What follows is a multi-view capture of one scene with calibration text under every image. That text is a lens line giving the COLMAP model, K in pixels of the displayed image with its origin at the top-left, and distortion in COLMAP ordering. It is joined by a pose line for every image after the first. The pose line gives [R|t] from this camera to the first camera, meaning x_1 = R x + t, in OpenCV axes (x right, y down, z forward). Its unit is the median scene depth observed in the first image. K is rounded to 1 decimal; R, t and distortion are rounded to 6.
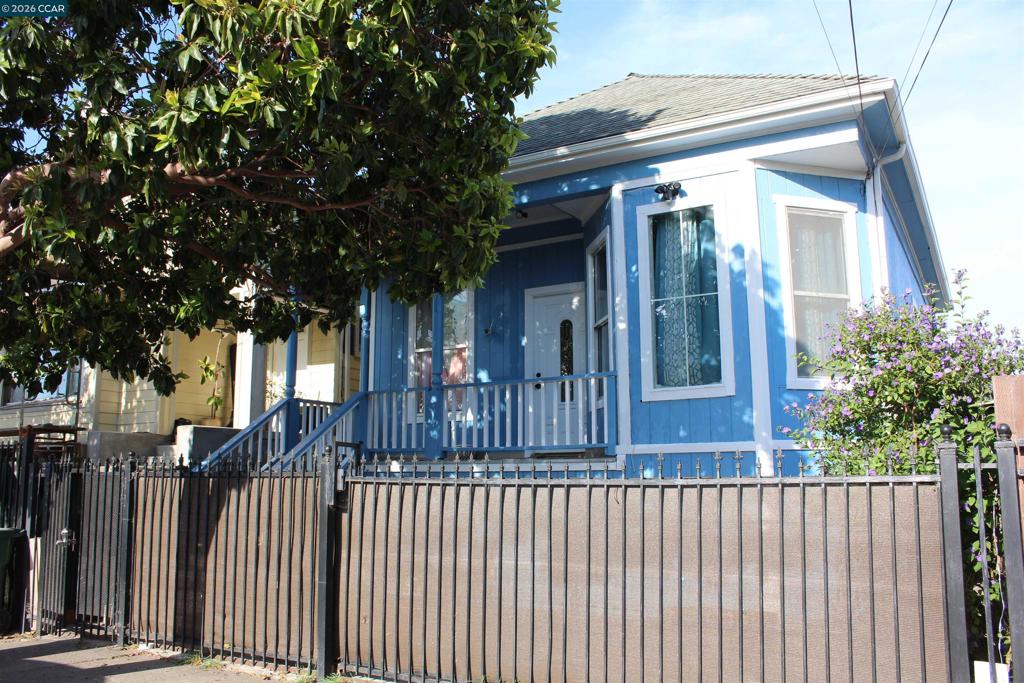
lens RADIAL K [[845.9, 0, 502.7], [0, 845.9, 340.4], [0, 0, 1]] dist [-0.087945, 0.003209]
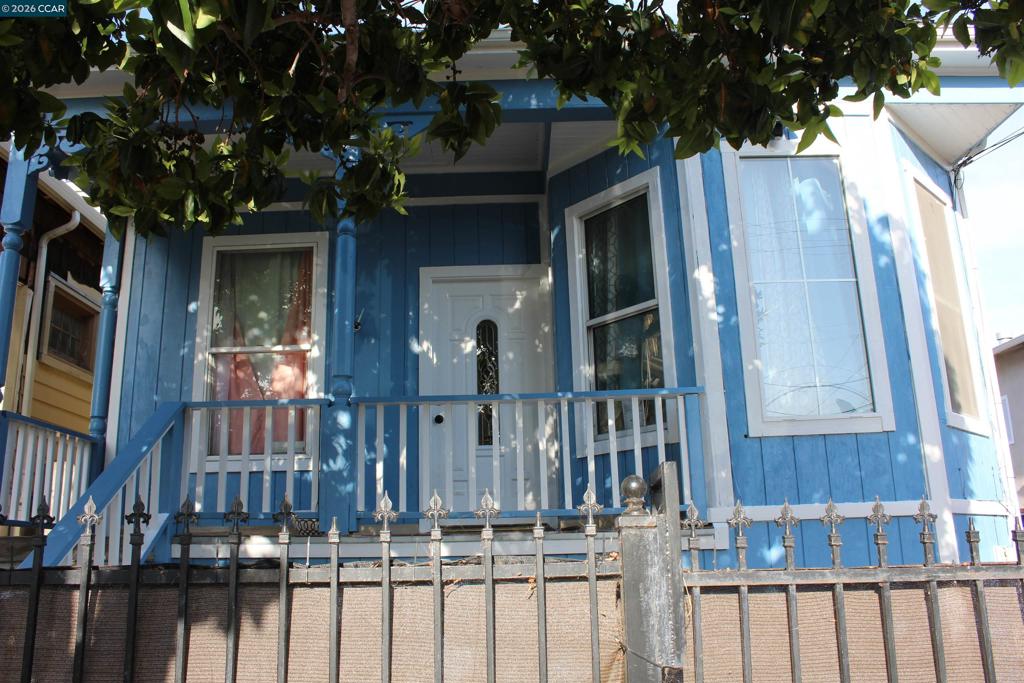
lens RADIAL K [[845.9, 0, 508.3], [0, 845.9, 346.4], [0, 0, 1]] dist [-0.087945, 0.003209]
pose [[0.859430, 0.107832, 0.499752, -0.305618], [-0.062372, 0.992317, -0.106852, 0.084224], [-0.507434, 0.060661, 0.859553, 0.554280]]
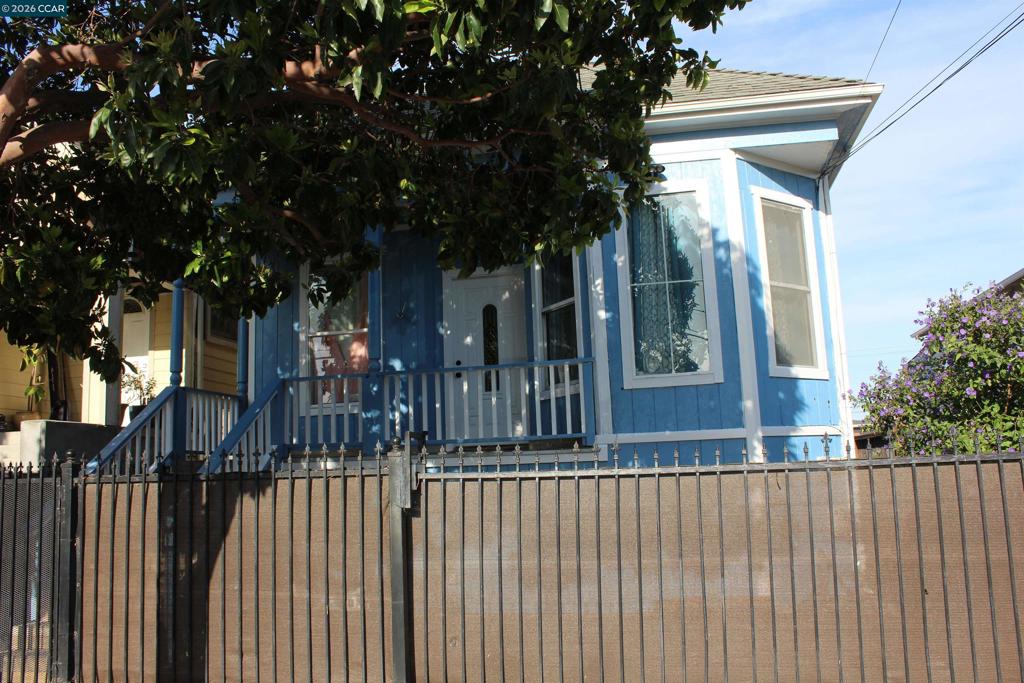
lens RADIAL K [[845.9, 0, 507.0], [0, 845.9, 347.4], [0, 0, 1]] dist [-0.087945, 0.003209]
pose [[0.942796, 0.018907, 0.332835, -0.284007], [-0.022298, 0.999731, 0.006373, 0.021870], [-0.332625, -0.013430, 0.942964, 0.133584]]
